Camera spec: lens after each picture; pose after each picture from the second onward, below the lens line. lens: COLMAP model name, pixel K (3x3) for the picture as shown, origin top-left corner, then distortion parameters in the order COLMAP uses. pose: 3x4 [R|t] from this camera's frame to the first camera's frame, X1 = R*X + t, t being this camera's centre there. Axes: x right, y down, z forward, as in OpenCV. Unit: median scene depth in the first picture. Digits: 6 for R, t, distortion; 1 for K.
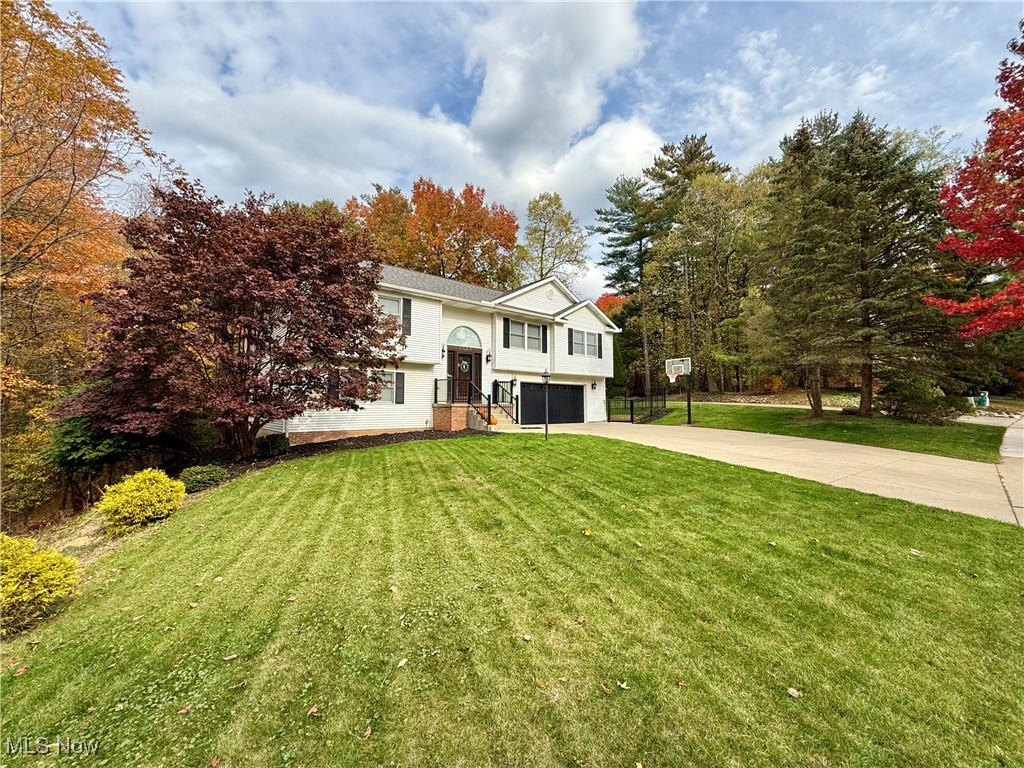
lens RADIAL K [[408.3, 0, 512.0], [0, 408.3, 384.0], [0, 0, 1]] dist [-0.001977, -0.000134]
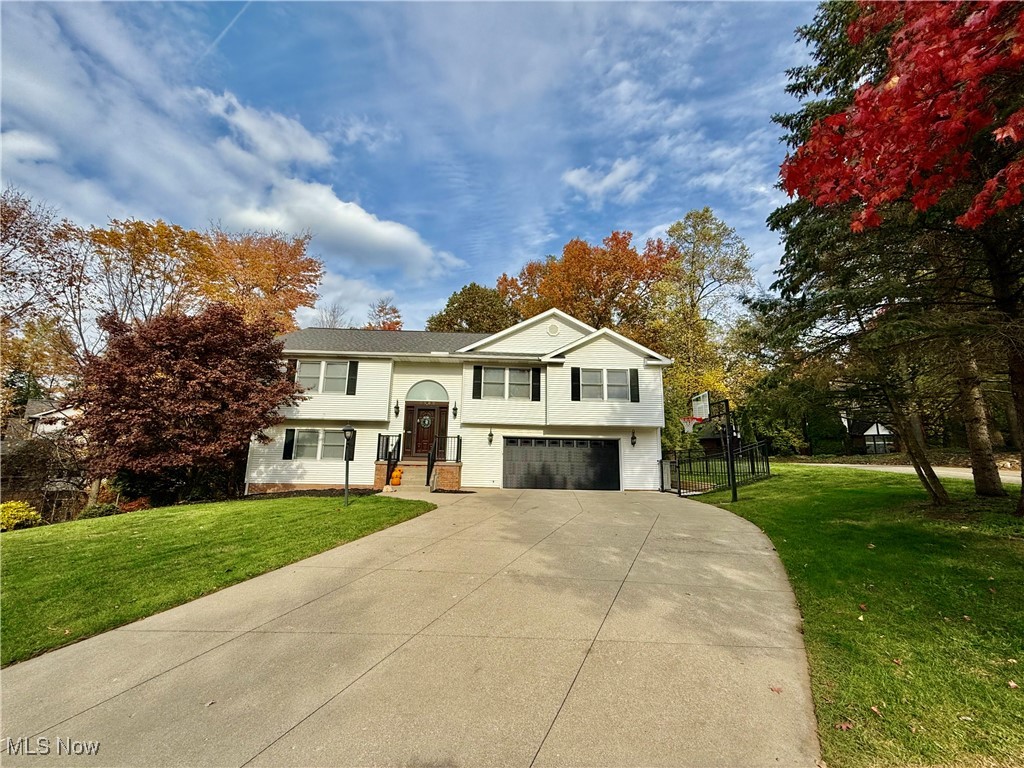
lens RADIAL K [[408.3, 0, 512.0], [0, 408.3, 384.0], [0, 0, 1]] dist [-0.001977, -0.000134]
pose [[0.807053, -0.101114, -0.581757, 0.544555], [0.017638, 0.988918, -0.147412, 0.012791], [0.590215, 0.108709, 0.799893, 0.309270]]
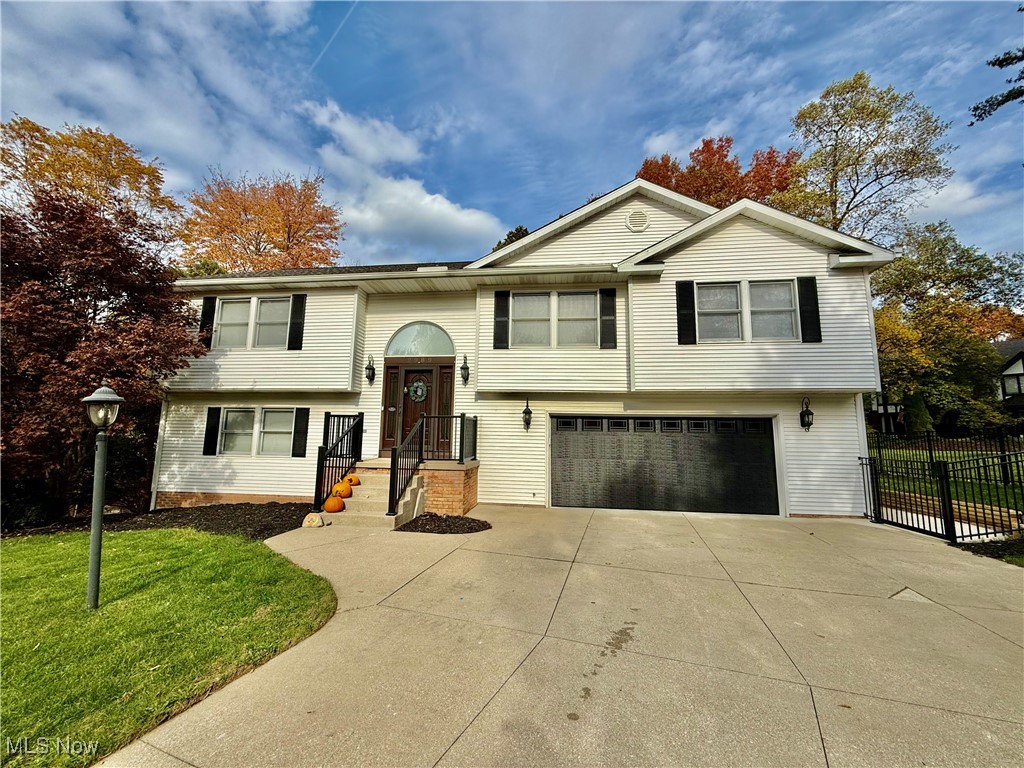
lens RADIAL K [[408.3, 0, 512.0], [0, 408.3, 384.0], [0, 0, 1]] dist [-0.001977, -0.000134]
pose [[0.684308, -0.088813, -0.723764, 0.340133], [0.027105, 0.994967, -0.096466, 0.004509], [0.728689, 0.046395, 0.683271, 0.633357]]
